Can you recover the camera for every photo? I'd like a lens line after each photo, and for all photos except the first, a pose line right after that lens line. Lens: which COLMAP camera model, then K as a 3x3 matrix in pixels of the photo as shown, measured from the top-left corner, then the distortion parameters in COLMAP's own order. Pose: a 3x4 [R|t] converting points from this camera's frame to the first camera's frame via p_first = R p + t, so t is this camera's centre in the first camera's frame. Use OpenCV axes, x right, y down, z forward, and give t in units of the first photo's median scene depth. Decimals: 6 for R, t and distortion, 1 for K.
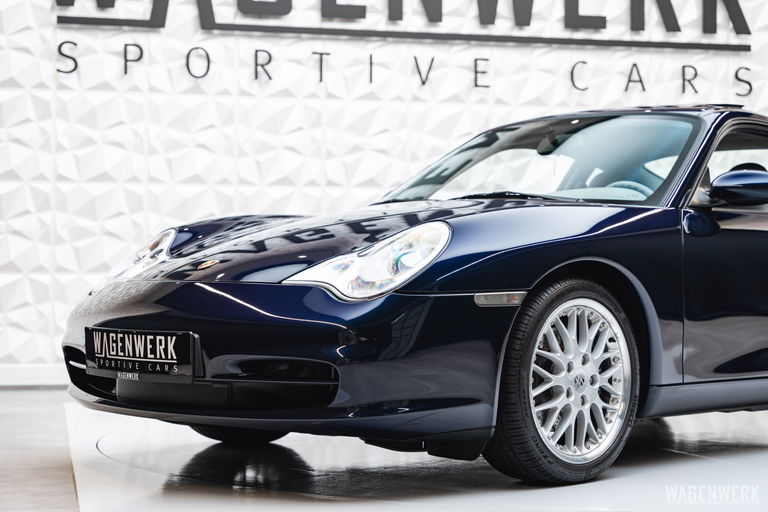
lens RADIAL K [[1513.3, 0, 388.4], [0, 1513.3, 278.8], [0, 0, 1]] dist [0.065264, 0.000000]
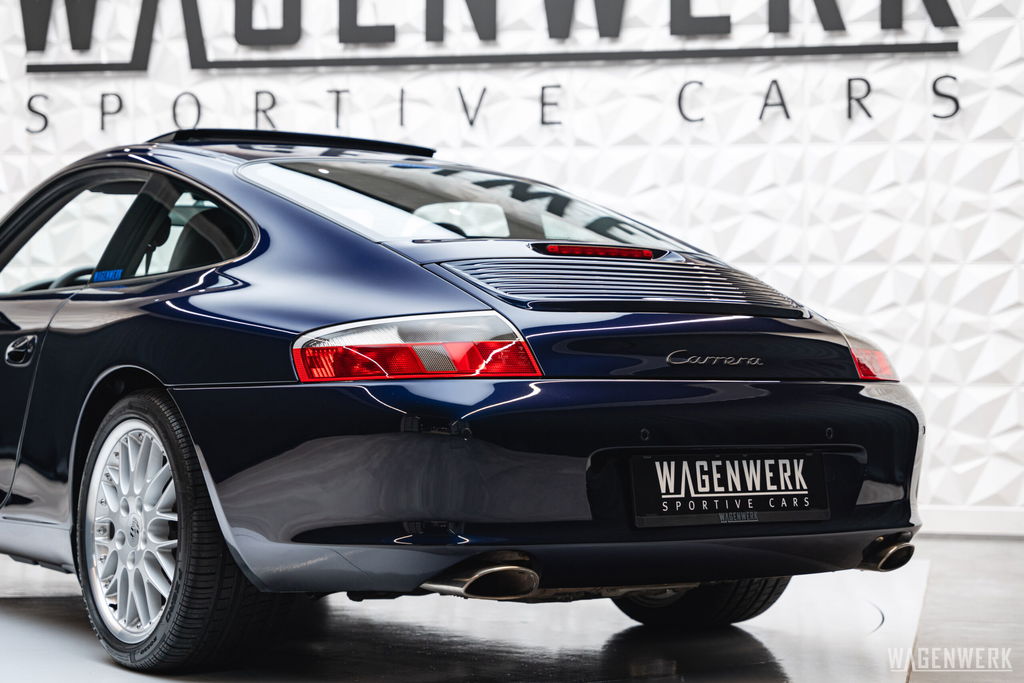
lens RADIAL K [[2020.2, 0, 508.5], [0, 2020.2, 293.6], [0, 0, 1]] dist [0.062578, 0.000000]
pose [[0.907292, -0.013762, -0.420275, 0.451110], [-0.006700, 0.998864, -0.047173, 0.000748], [0.420447, 0.045616, 0.906170, 0.115316]]
